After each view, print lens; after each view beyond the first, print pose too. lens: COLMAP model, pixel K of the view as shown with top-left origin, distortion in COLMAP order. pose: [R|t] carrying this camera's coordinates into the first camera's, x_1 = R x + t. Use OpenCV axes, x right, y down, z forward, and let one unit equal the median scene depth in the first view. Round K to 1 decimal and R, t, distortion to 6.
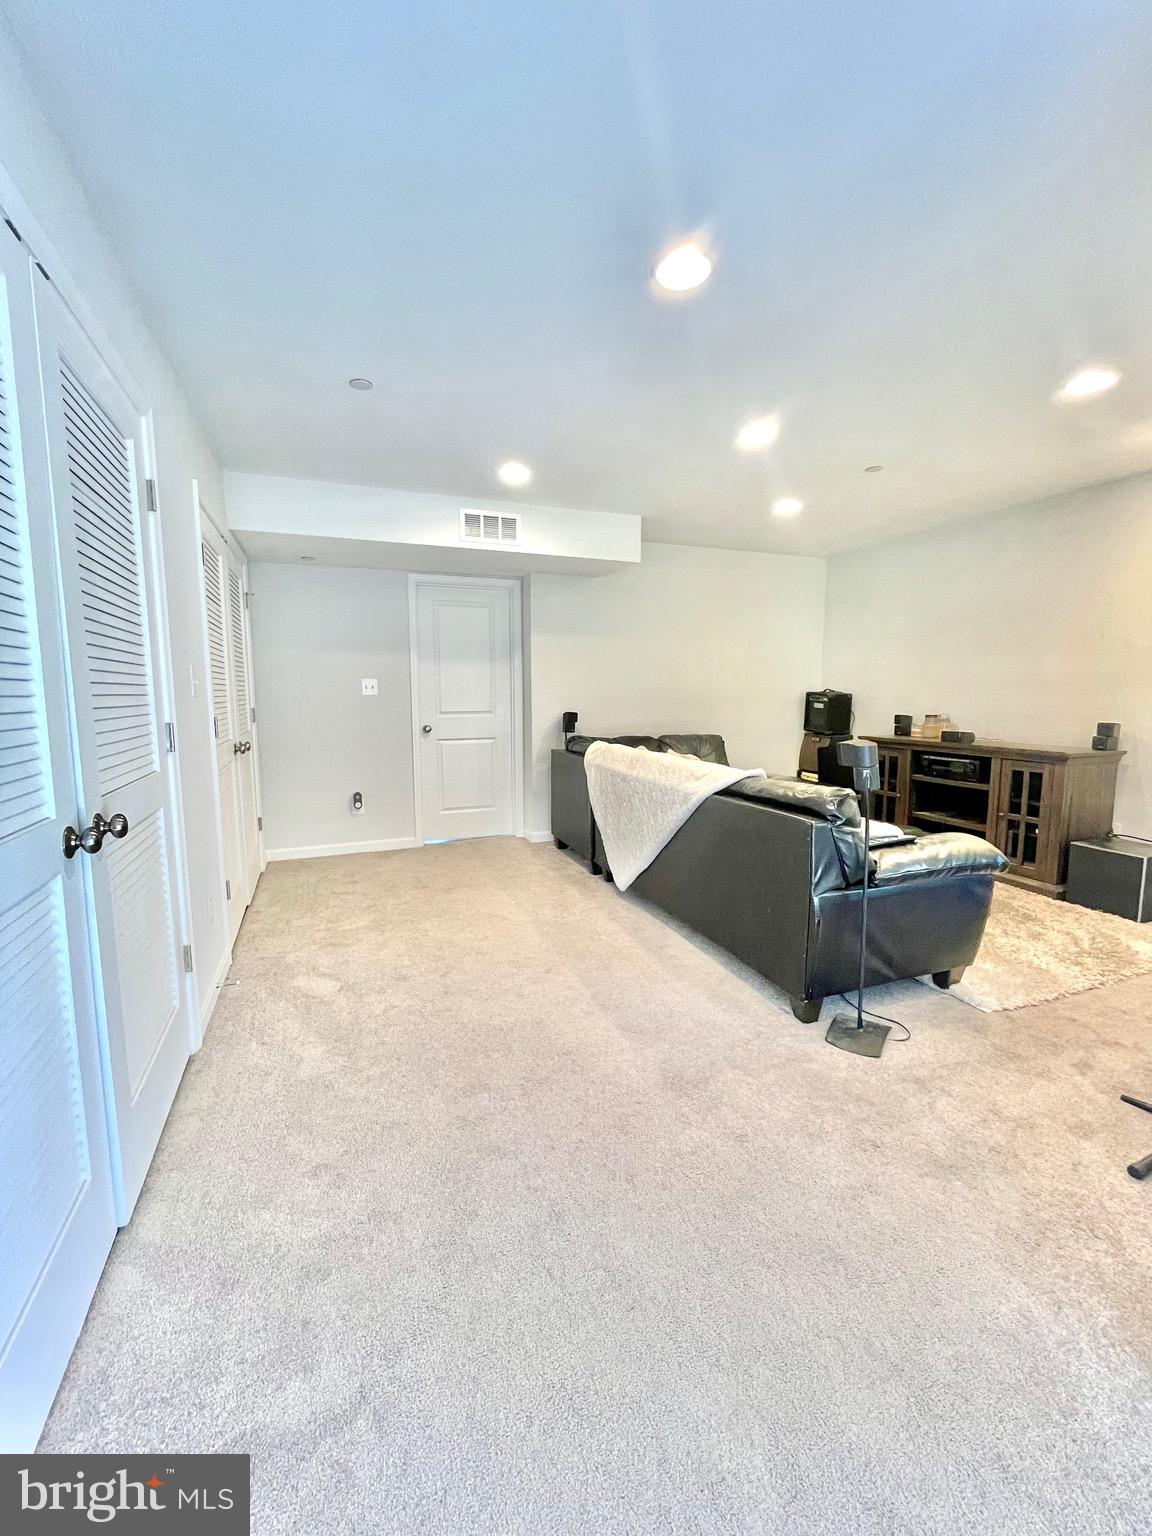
lens RADIAL K [[621.2, 0, 576.0], [0, 621.2, 768.0], [0, 0, 1]] dist [-0.000997, -0.000013]
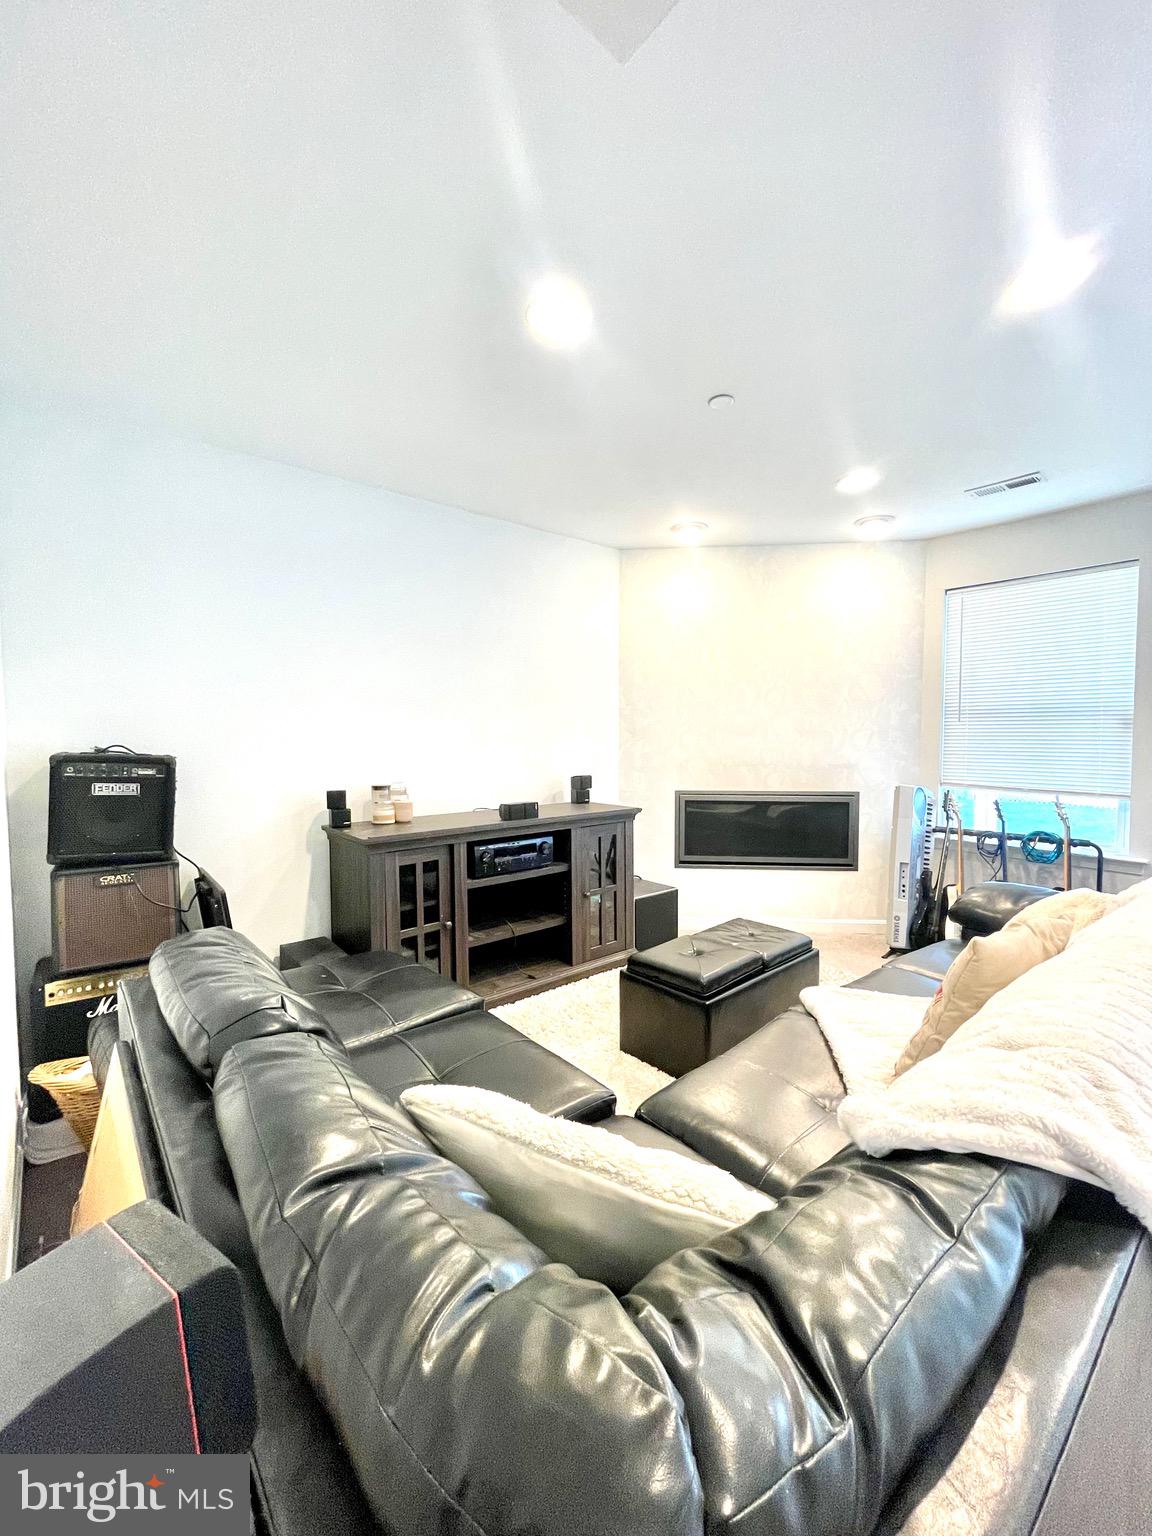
lens RADIAL K [[621.2, 0, 576.0], [0, 621.2, 768.0], [0, 0, 1]] dist [-0.000997, -0.000013]
pose [[-0.306372, -0.044730, 0.950860, -0.071528], [0.122606, 0.988721, 0.086016, -0.141352], [-0.943983, 0.142934, -0.297433, 1.071152]]
